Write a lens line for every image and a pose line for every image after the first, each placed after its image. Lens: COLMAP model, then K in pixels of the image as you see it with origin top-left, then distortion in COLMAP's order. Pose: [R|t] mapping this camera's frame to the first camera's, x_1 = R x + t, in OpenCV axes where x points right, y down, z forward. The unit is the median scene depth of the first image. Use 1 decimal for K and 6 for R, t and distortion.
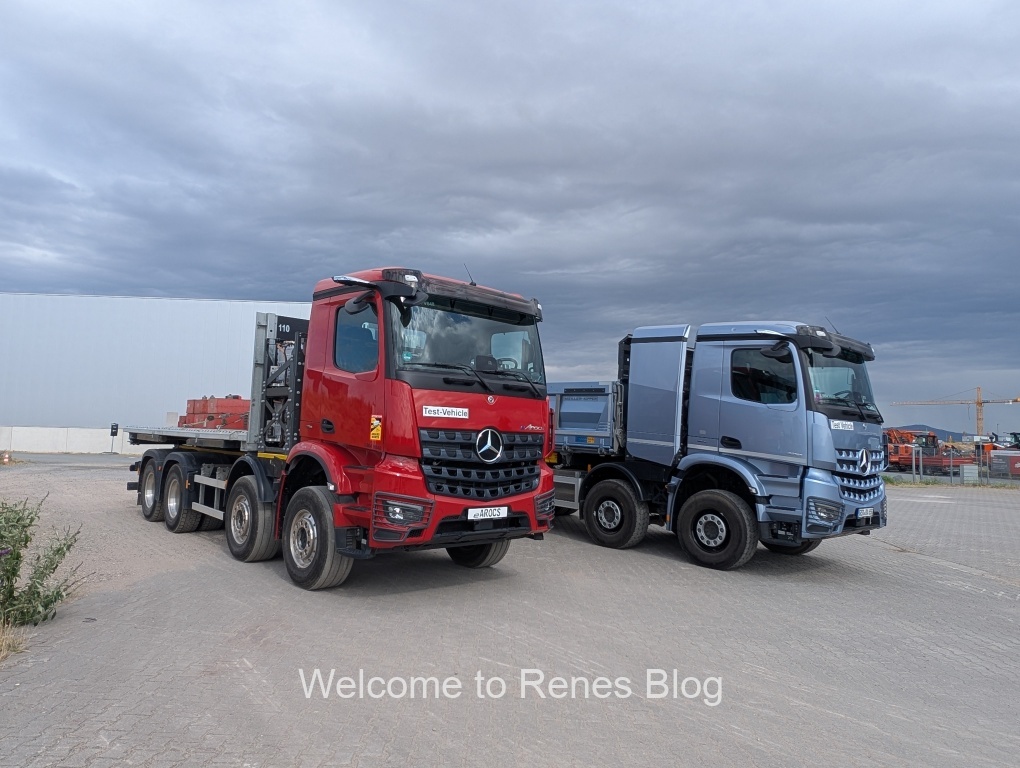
lens RADIAL K [[663.2, 0, 516.2], [0, 663.2, 381.5], [0, 0, 1]] dist [0.006419, 0.001829]
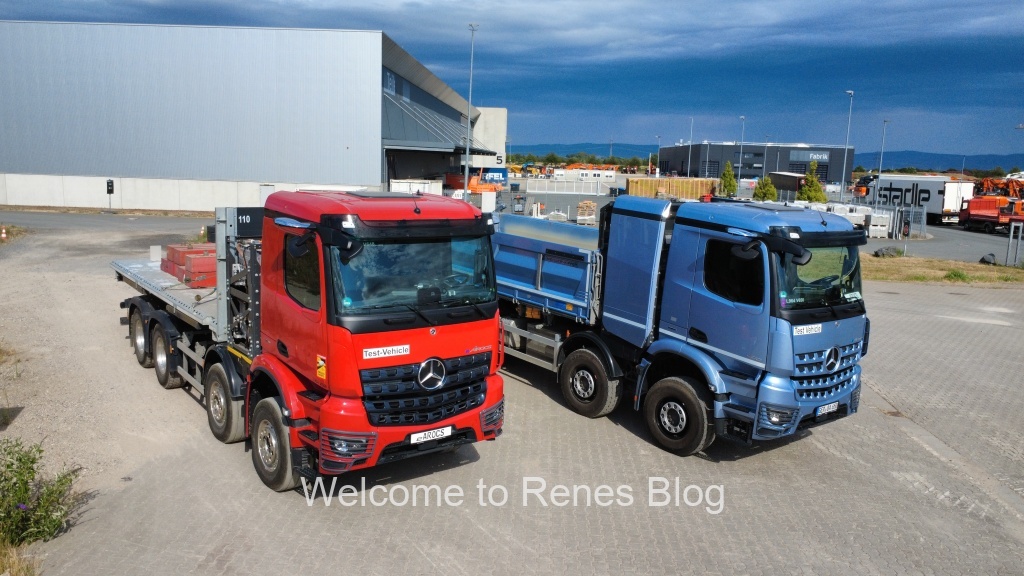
lens RADIAL K [[777.2, 0, 512.0], [0, 777.2, 288.0], [0, 0, 1]] dist [-0.006071, 0.000469]
pose [[0.997168, 0.019613, -0.072601, 0.137762], [-0.001333, 0.969851, 0.243695, -0.267960], [0.075191, -0.242909, 0.967131, -0.120222]]
